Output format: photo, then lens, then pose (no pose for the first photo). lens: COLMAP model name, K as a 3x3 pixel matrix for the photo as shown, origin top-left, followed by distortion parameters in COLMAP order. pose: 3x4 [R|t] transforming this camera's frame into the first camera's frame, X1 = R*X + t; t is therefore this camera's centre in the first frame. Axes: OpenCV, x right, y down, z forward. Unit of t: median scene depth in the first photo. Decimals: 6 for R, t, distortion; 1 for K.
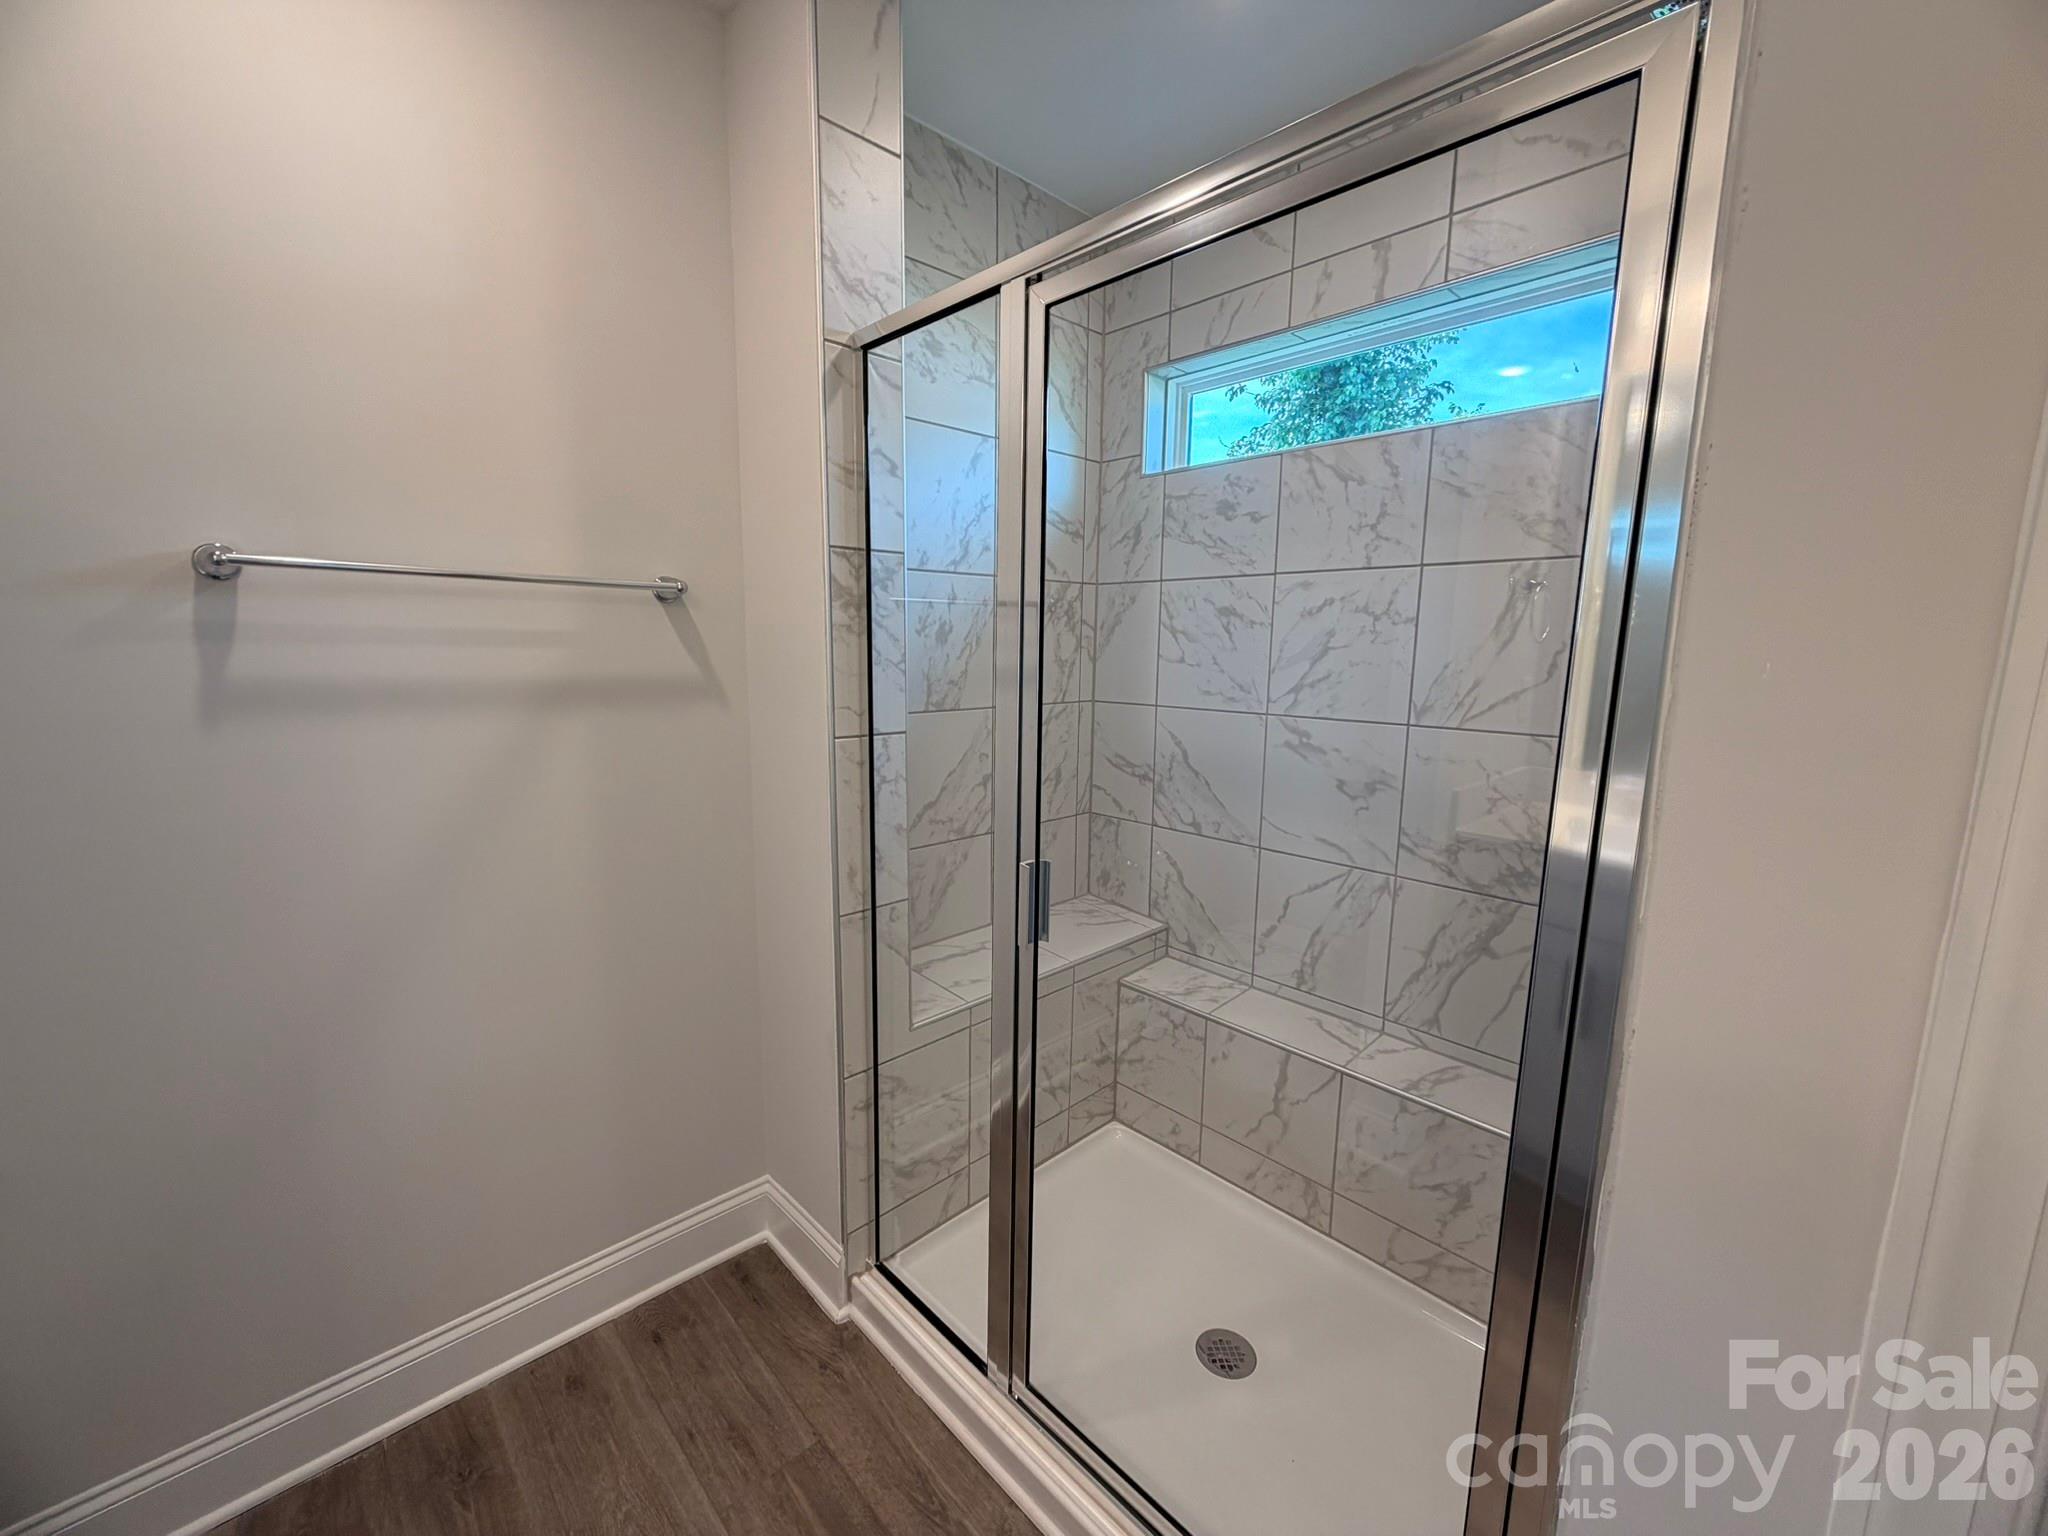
lens RADIAL K [[822.3, 0, 1022.8], [0, 822.3, 758.9], [0, 0, 1]] dist [-0.000016, 0.001515]
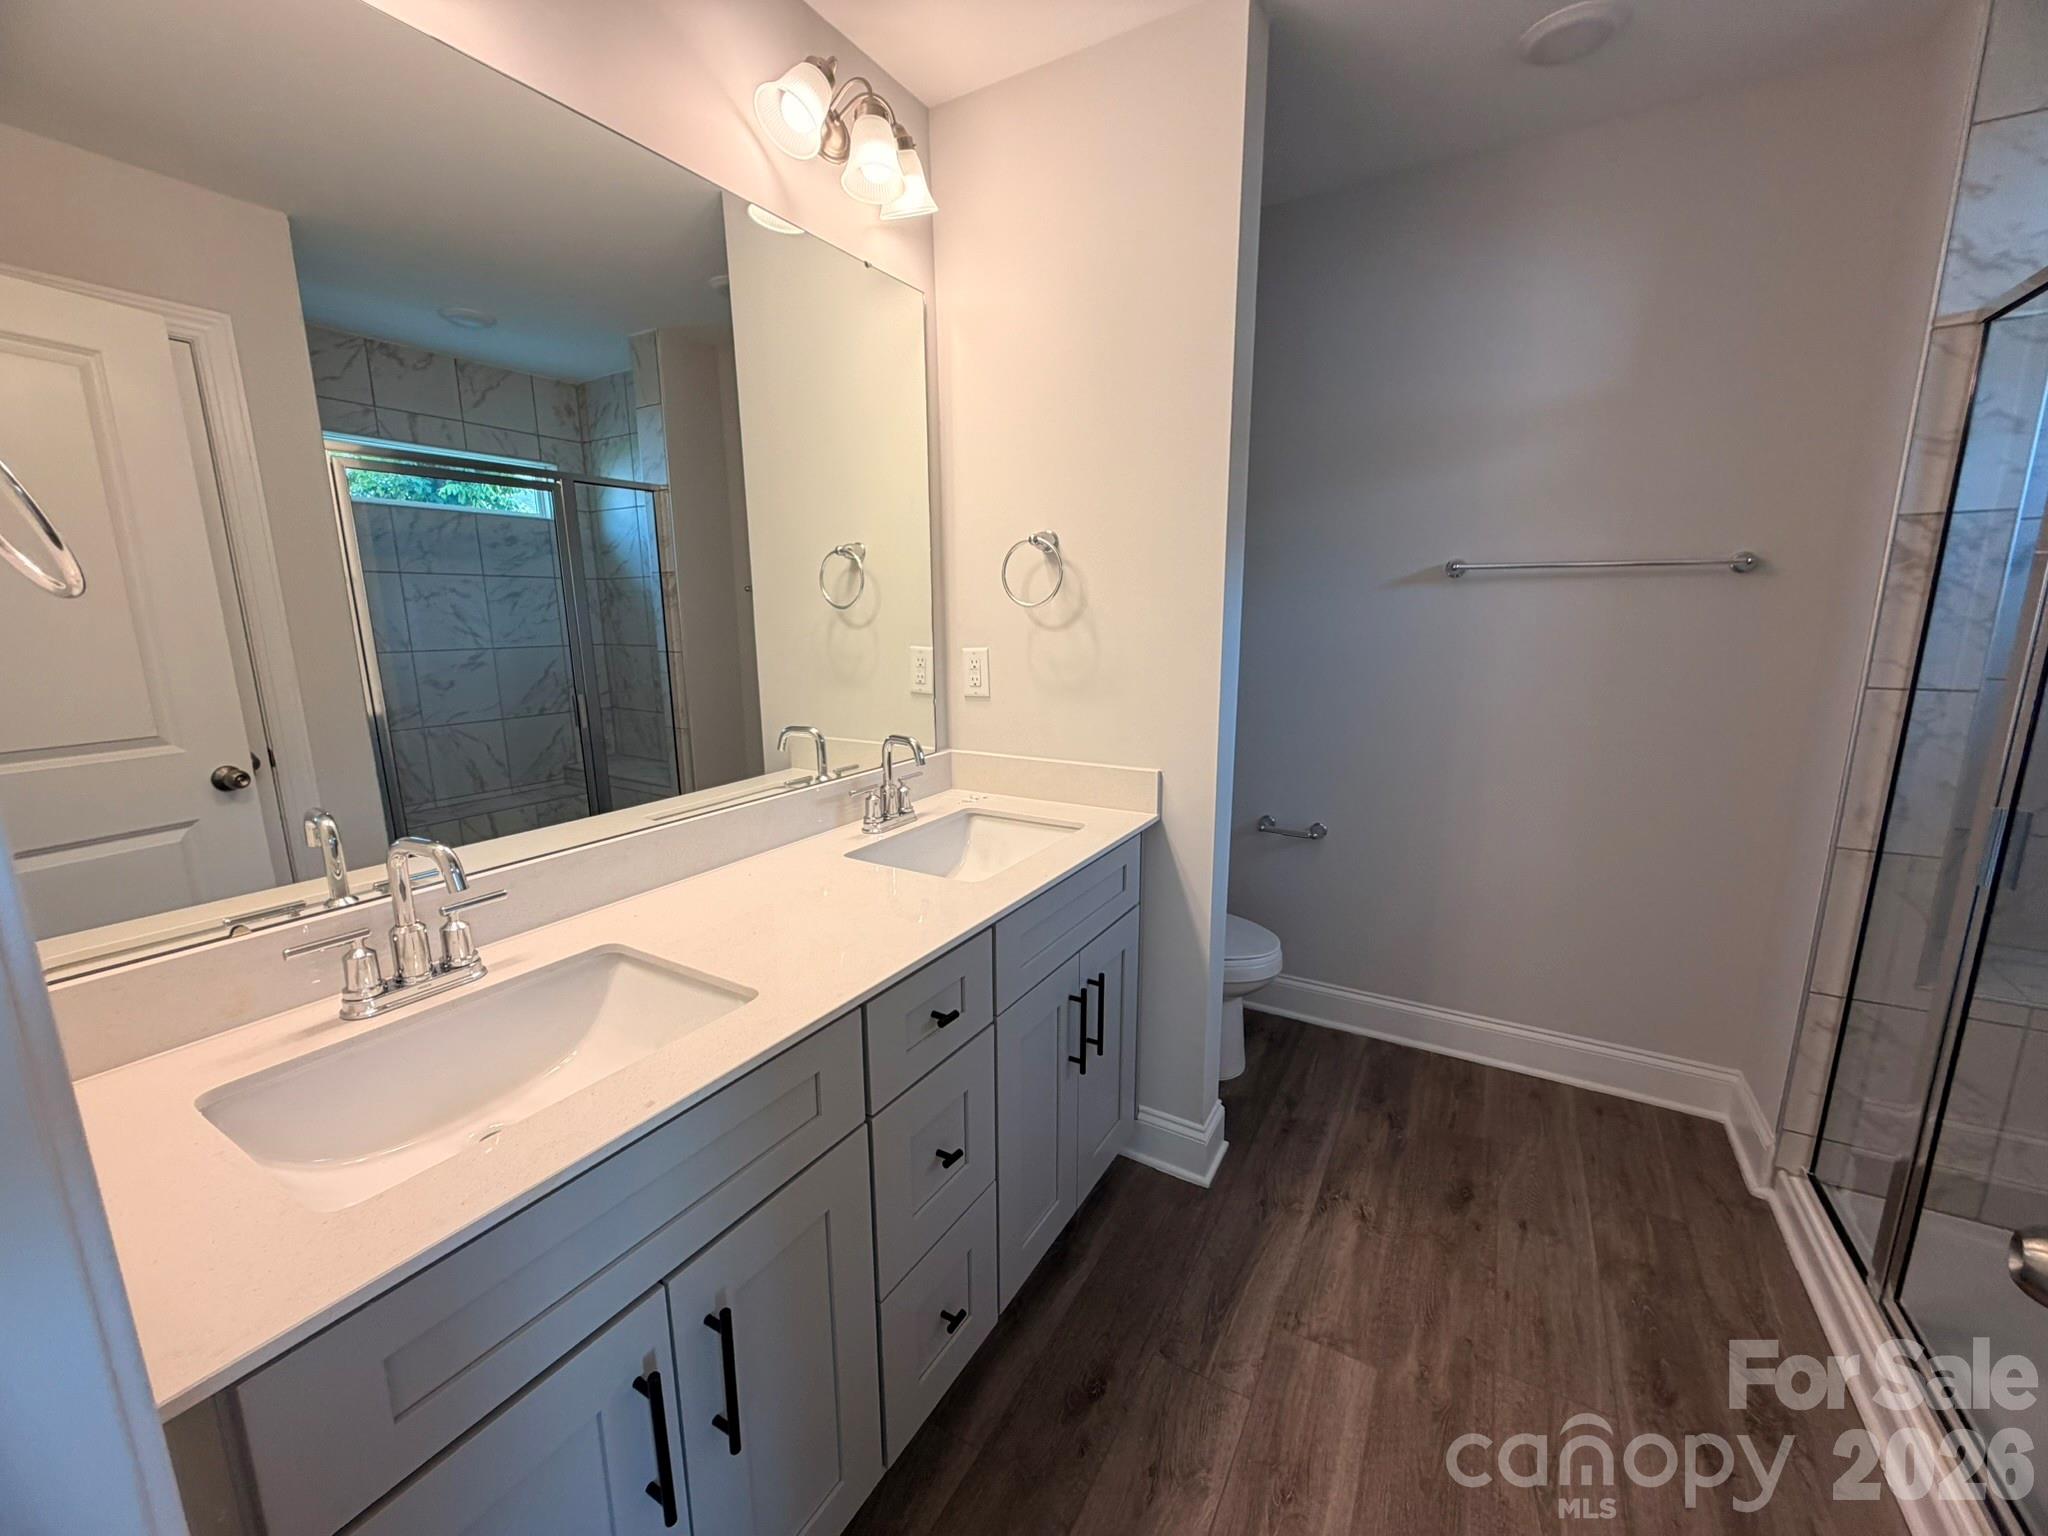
lens RADIAL K [[822.3, 0, 1012.2], [0, 822.3, 772.0], [0, 0, 1]] dist [-0.000016, 0.001515]
pose [[0.270982, 0.174877, -0.946566, 0.500274], [-0.136765, 0.980377, 0.141970, 0.081429], [0.952819, 0.090986, 0.289581, -0.396477]]
